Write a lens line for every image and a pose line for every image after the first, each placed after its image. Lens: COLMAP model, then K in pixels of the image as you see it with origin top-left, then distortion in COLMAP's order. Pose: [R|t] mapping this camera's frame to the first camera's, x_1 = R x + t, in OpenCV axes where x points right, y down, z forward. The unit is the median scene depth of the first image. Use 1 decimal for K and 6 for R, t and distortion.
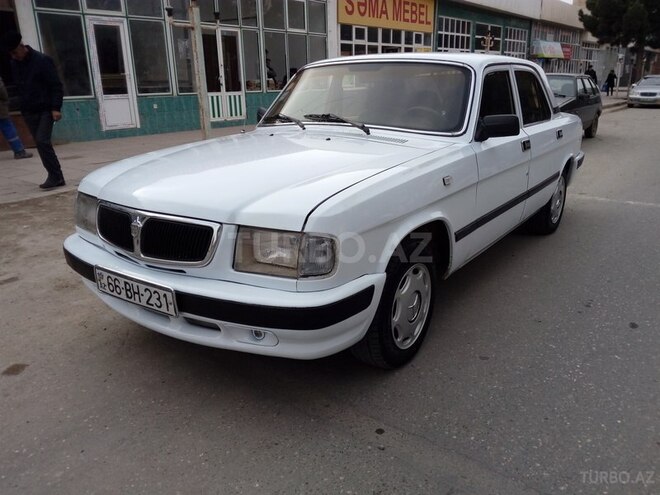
lens RADIAL K [[537.9, 0, 336.6], [0, 537.9, 247.8], [0, 0, 1]] dist [0.071799, -0.135813]
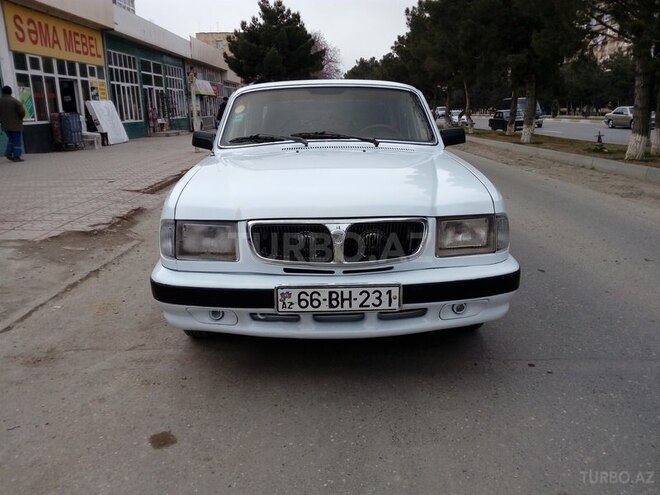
lens RADIAL K [[542.9, 0, 336.6], [0, 542.9, 237.7], [0, 0, 1]] dist [0.046188, -0.075724]
pose [[0.805024, -0.134880, 0.577705, -0.116068], [0.181314, 0.983154, -0.023116, -0.001224], [-0.564855, 0.123355, 0.815918, 0.019965]]
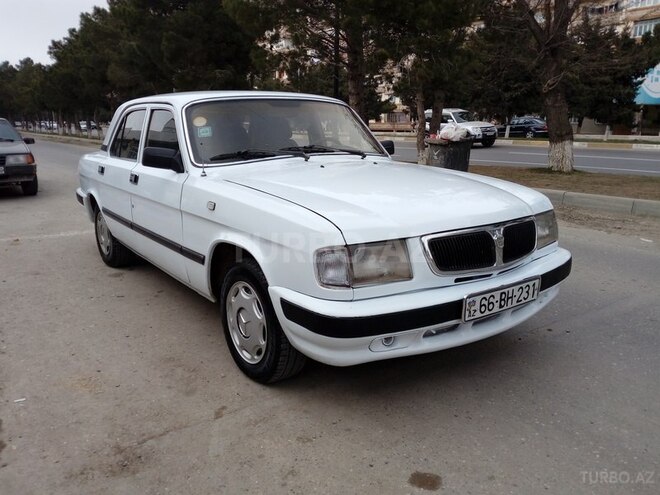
lens RADIAL K [[537.9, 0, 336.6], [0, 537.9, 247.8], [0, 0, 1]] dist [0.071799, -0.135813]
pose [[0.326025, -0.208978, 0.921974, -0.179079], [0.285261, 0.951549, 0.114809, -0.029070], [-0.901295, 0.225573, 0.369842, 0.107661]]
